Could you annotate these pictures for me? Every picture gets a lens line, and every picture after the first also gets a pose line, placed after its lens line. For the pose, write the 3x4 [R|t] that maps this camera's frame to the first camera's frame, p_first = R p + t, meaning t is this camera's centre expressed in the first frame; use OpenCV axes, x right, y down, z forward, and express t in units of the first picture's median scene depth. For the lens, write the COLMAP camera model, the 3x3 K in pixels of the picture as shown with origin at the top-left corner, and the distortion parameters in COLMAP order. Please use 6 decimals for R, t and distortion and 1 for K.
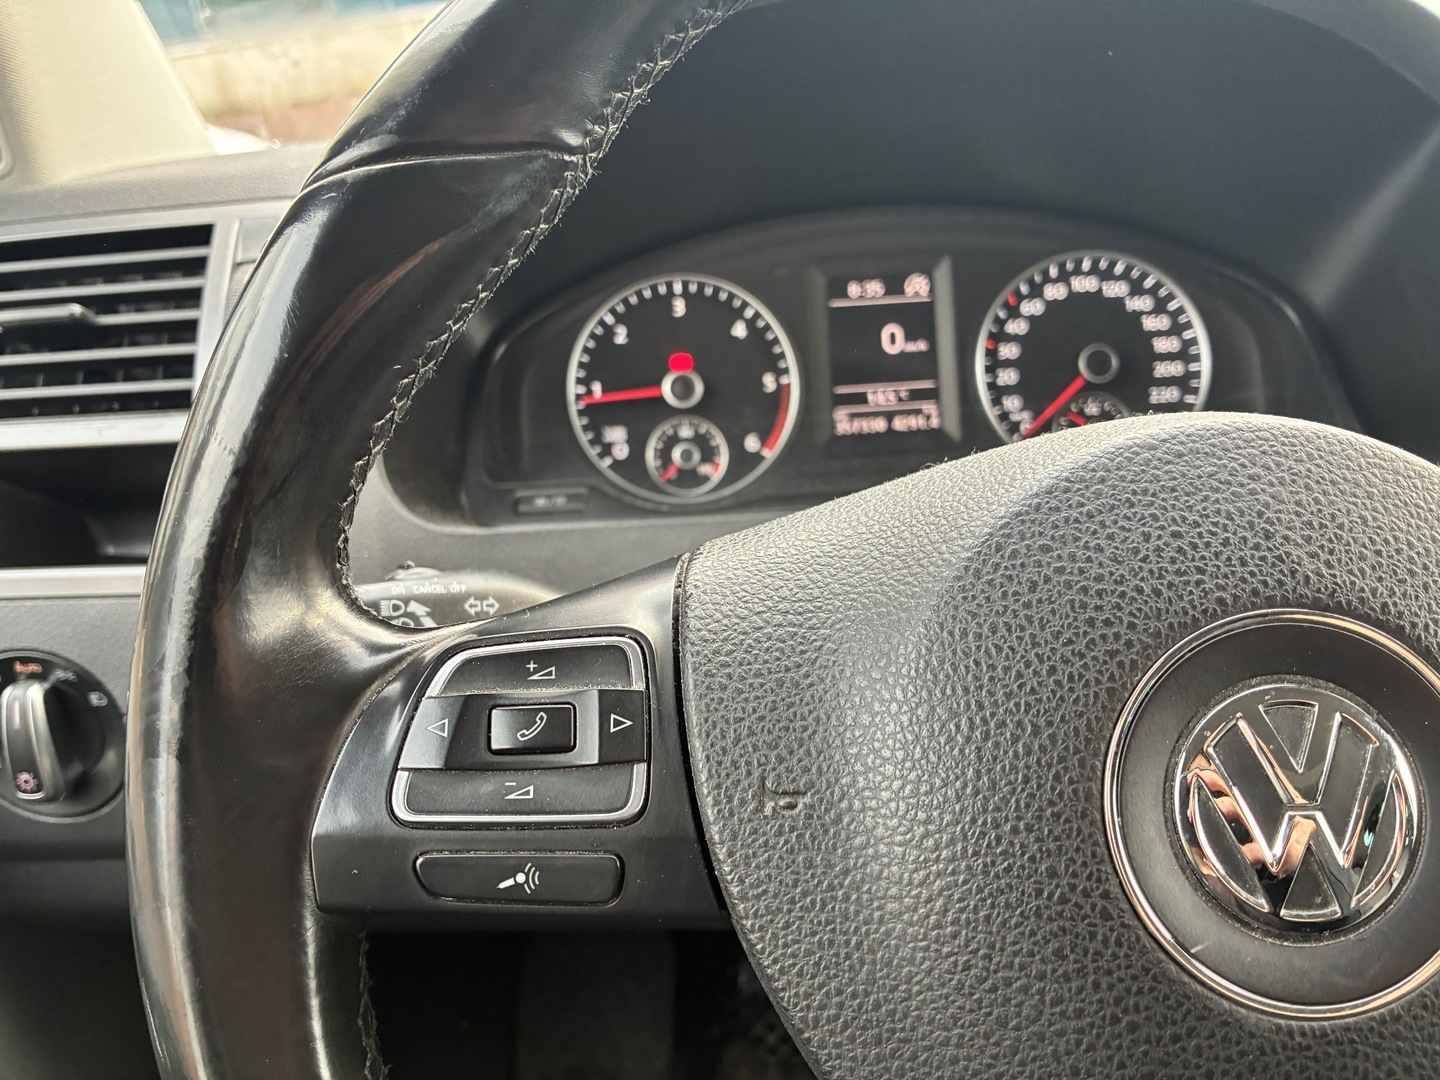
lens RADIAL K [[1109.8, 0, 733.1], [0, 1109.8, 550.5], [0, 0, 1]] dist [0.034535, -0.059692]
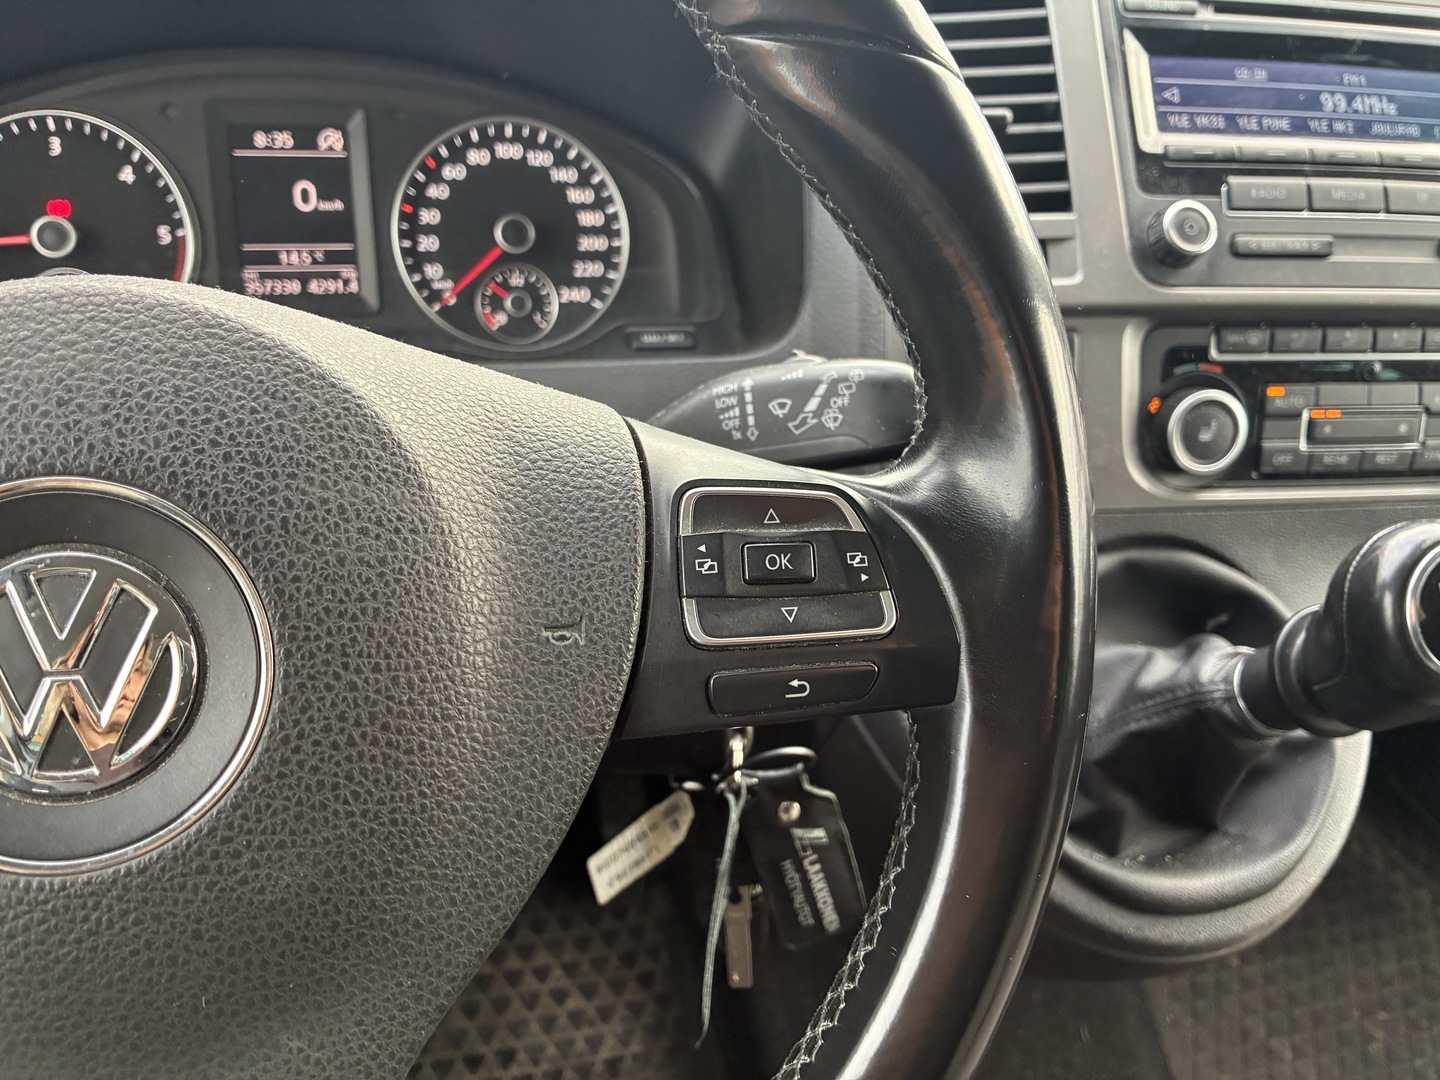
lens RADIAL K [[1109.8, 0, 716.6], [0, 1109.8, 537.1], [0, 0, 1]] dist [0.034535, -0.059692]
pose [[0.972594, -0.010180, 0.232286, 0.263048], [-0.013692, 0.994800, 0.100924, -0.000936], [-0.232106, -0.101338, 0.967397, -0.032956]]
